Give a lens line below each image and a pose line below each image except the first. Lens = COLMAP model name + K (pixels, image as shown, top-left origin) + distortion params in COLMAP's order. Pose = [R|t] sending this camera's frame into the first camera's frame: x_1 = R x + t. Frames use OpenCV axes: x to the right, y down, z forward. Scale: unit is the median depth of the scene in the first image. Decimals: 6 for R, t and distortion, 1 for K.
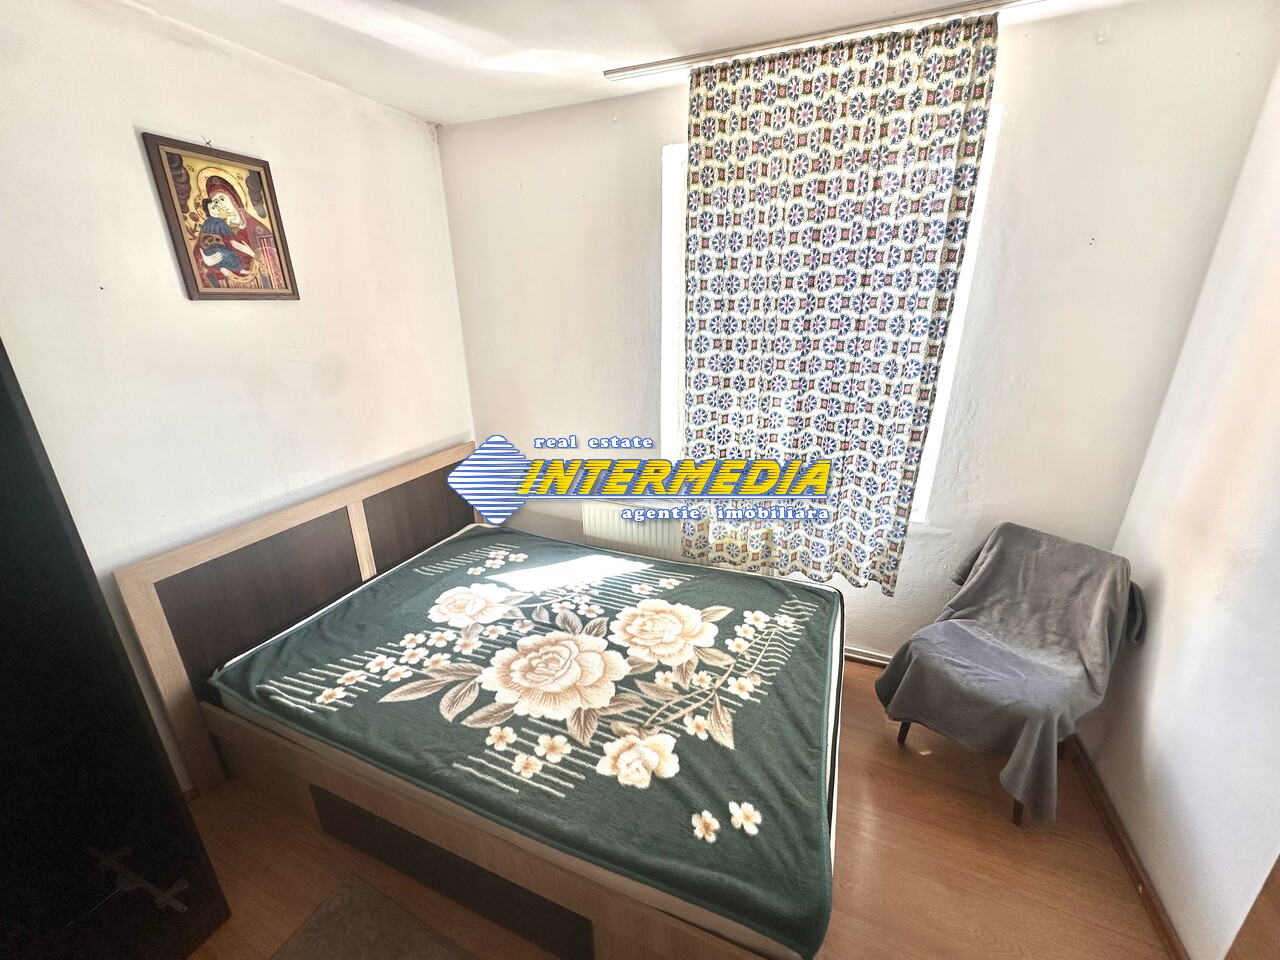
lens RADIAL K [[510.8, 0, 640.0], [0, 510.8, 479.1], [0, 0, 1]] dist [-0.005759, 0.001157]
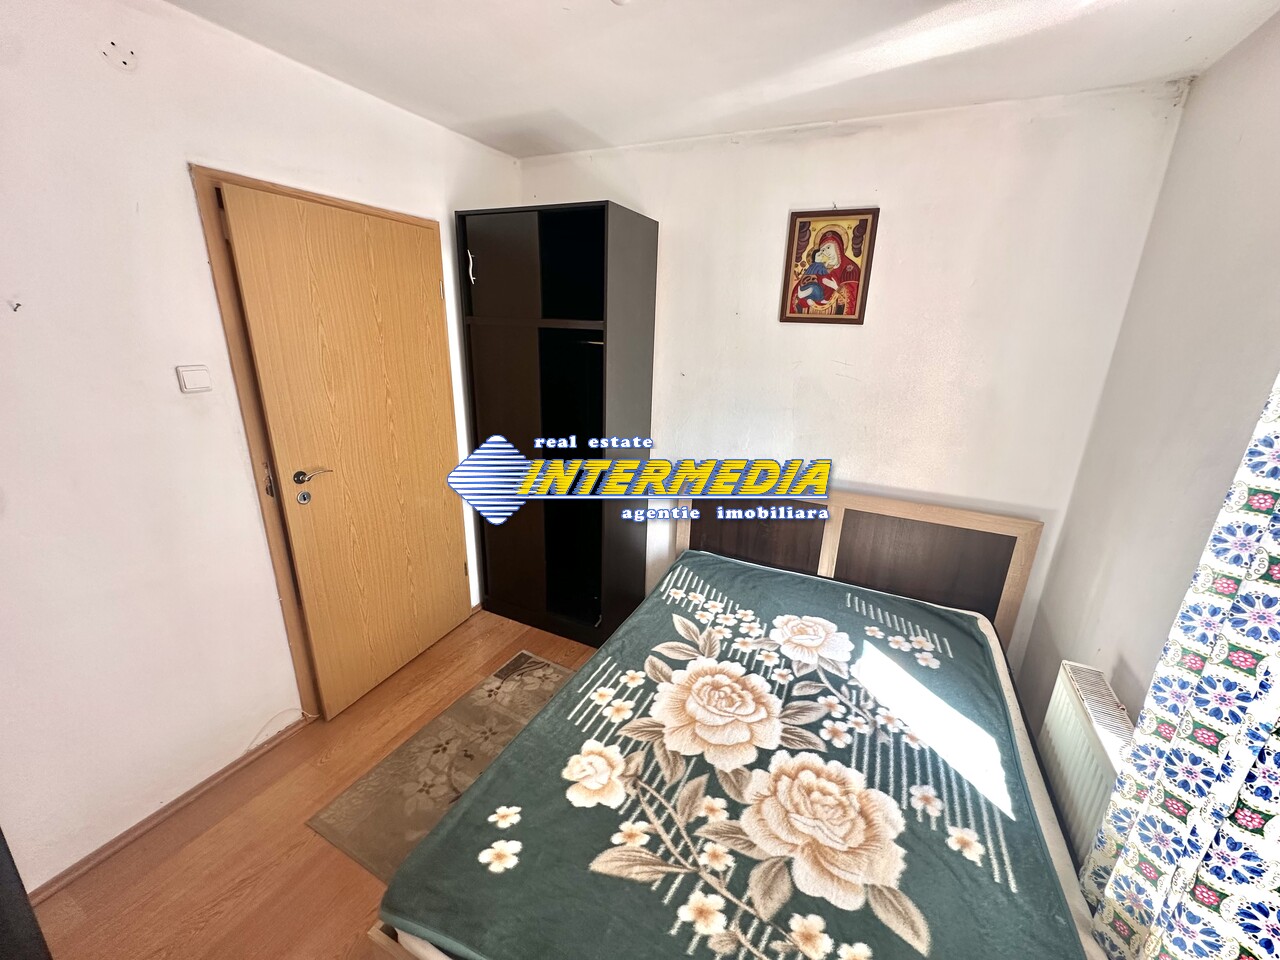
lens RADIAL K [[510.8, 0, 640.8], [0, 510.8, 480.7], [0, 0, 1]] dist [-0.005759, 0.001157]
pose [[-0.049813, 0.304967, -0.951059, 0.638537], [-0.358470, 0.883335, 0.302026, -0.241074], [0.932211, 0.355970, 0.065320, 0.673694]]
